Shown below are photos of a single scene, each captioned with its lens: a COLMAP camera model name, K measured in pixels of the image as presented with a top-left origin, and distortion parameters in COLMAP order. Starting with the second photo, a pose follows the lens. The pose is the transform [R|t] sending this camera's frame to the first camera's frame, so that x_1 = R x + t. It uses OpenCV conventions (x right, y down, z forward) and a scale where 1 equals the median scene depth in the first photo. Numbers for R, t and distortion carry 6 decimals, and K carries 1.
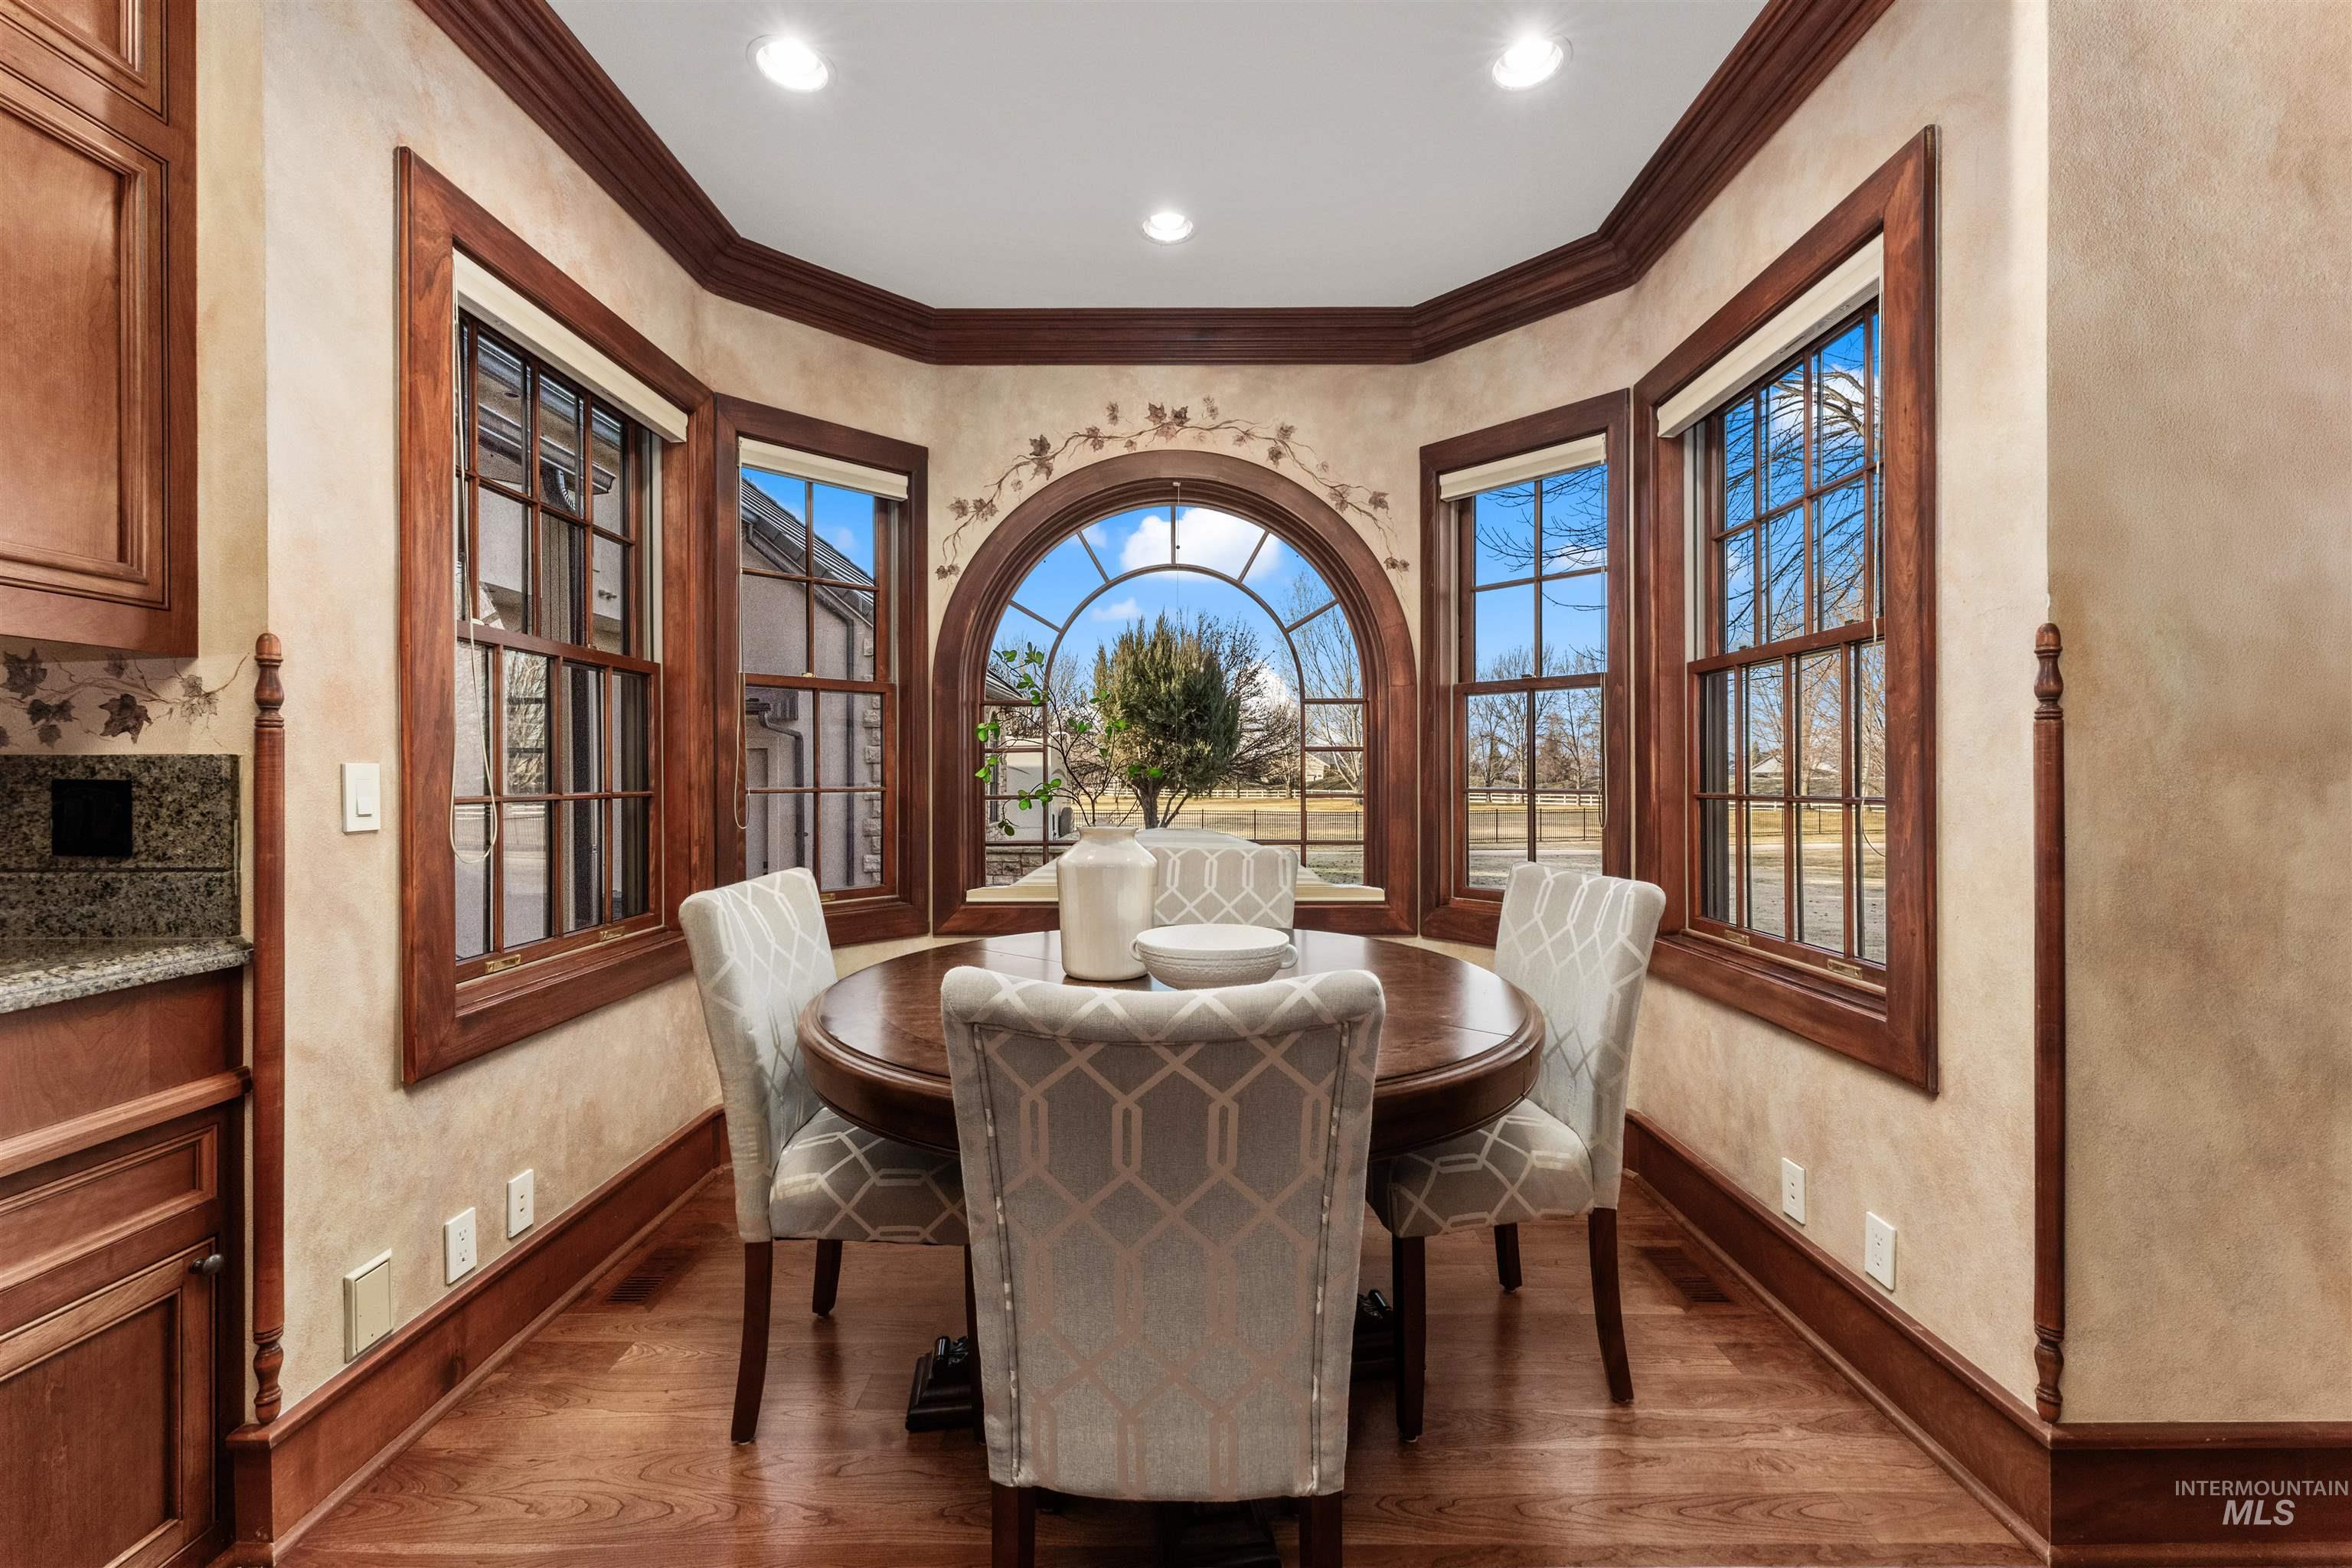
lens RADIAL K [[937.1, 0, 1177.6], [0, 937.1, 771.9], [0, 0, 1]] dist [-0.000006, -0.000450]
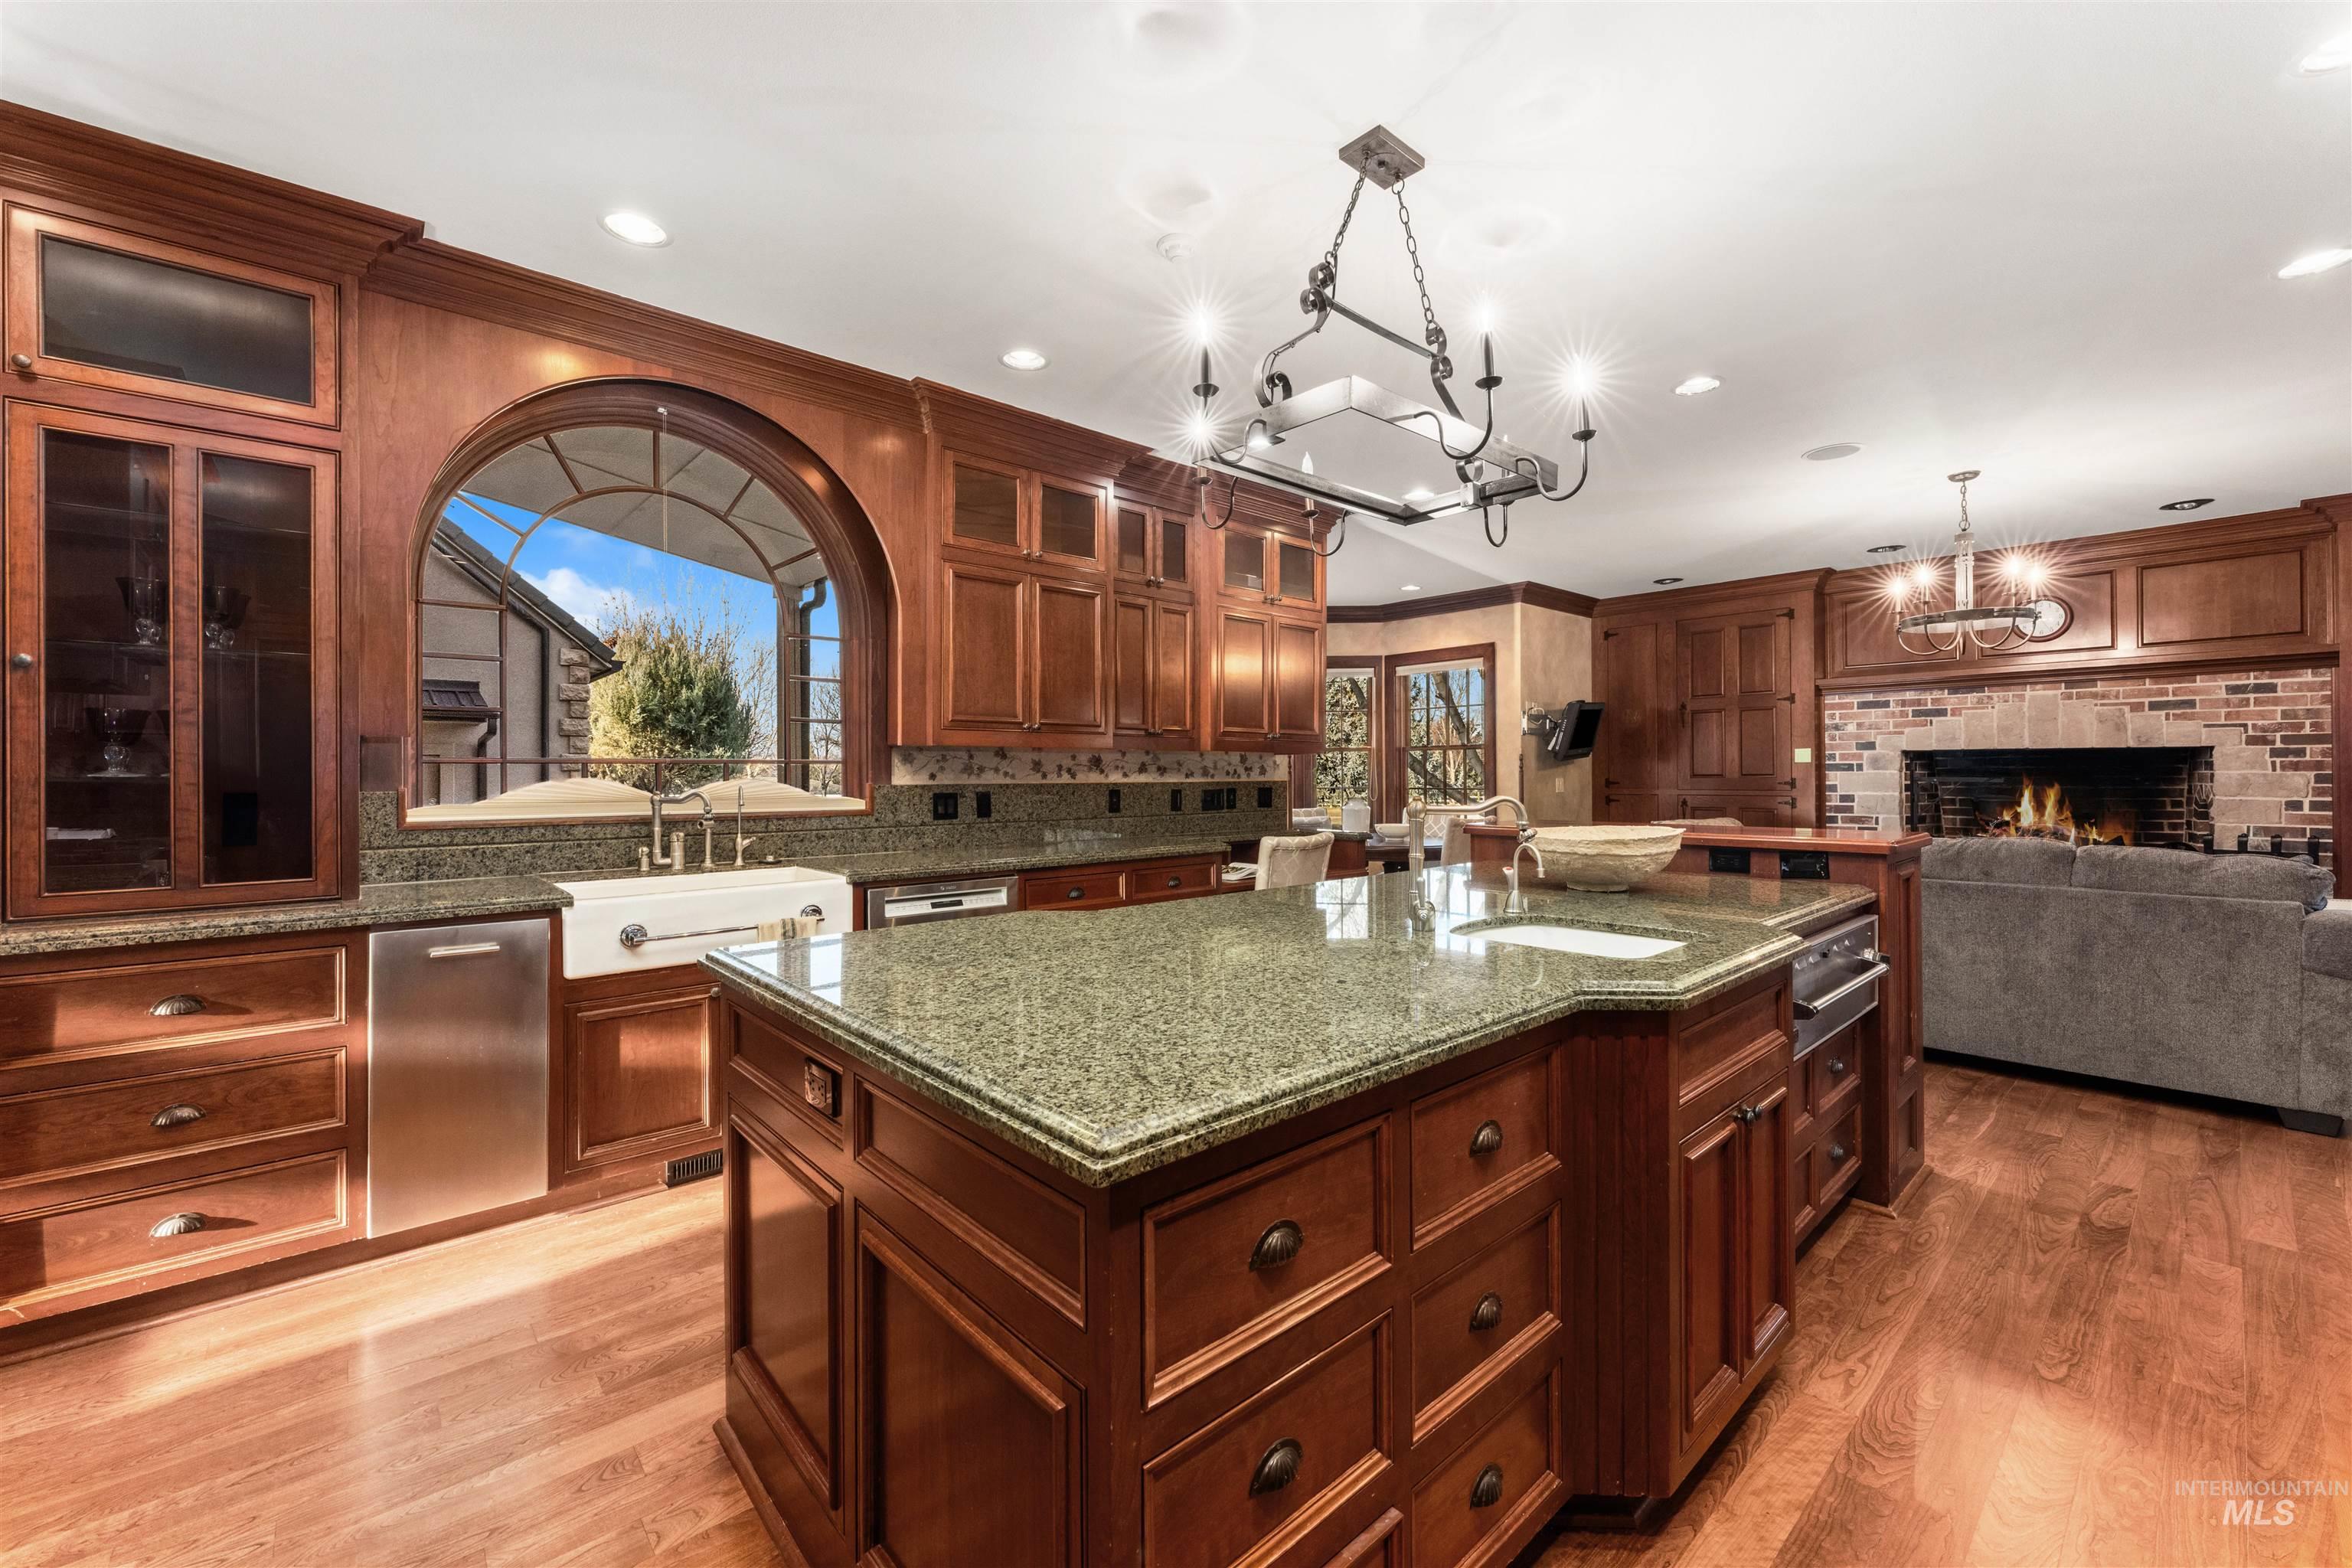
lens RADIAL K [[937.1, 0, 1172.0], [0, 937.1, 770.2], [0, 0, 1]] dist [-0.000006, -0.000450]
pose [[0.749022, 0.001881, 0.662542, -1.740660], [0.000414, 0.999994, -0.003307, -0.021503], [-0.662545, 0.002751, 0.749017, -0.707708]]
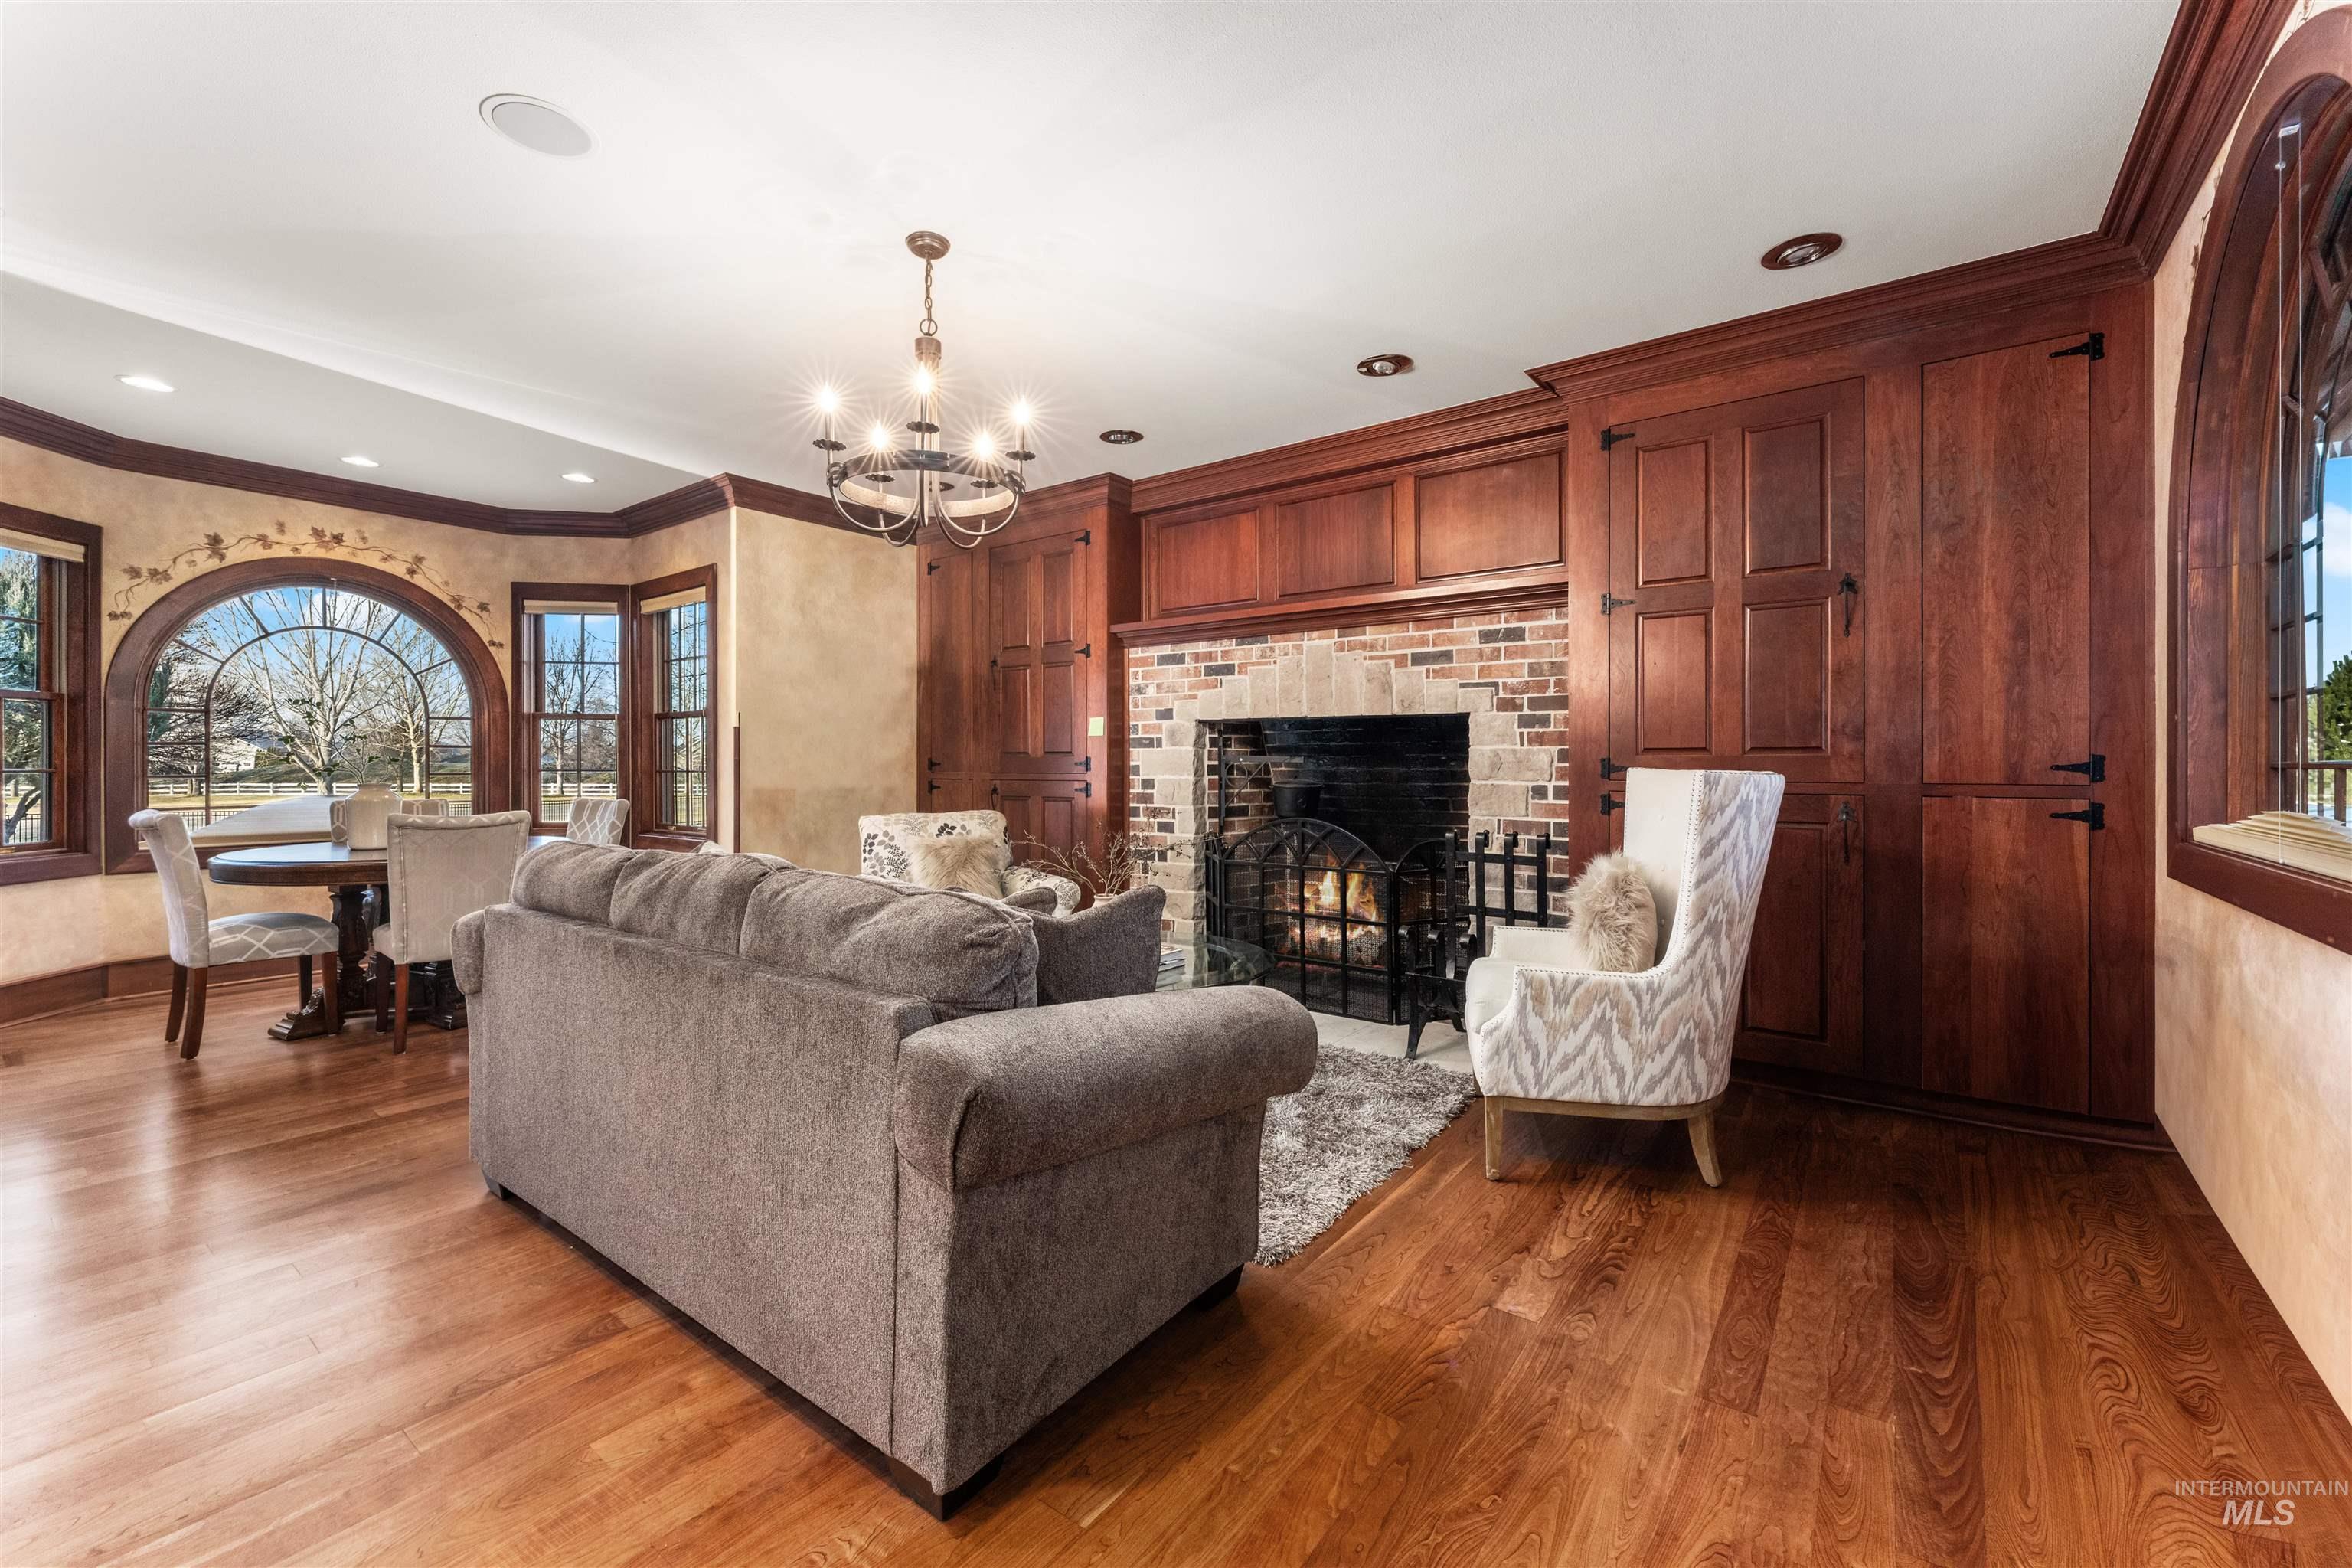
lens RADIAL K [[937.1, 0, 1186.7], [0, 937.1, 758.9], [0, 0, 1]] dist [-0.000006, -0.000450]
pose [[0.595910, 0.008190, 0.803010, -0.419925], [-0.005738, 0.999966, -0.005941, 0.002620], [-0.803031, -0.001068, 0.595936, -1.144728]]
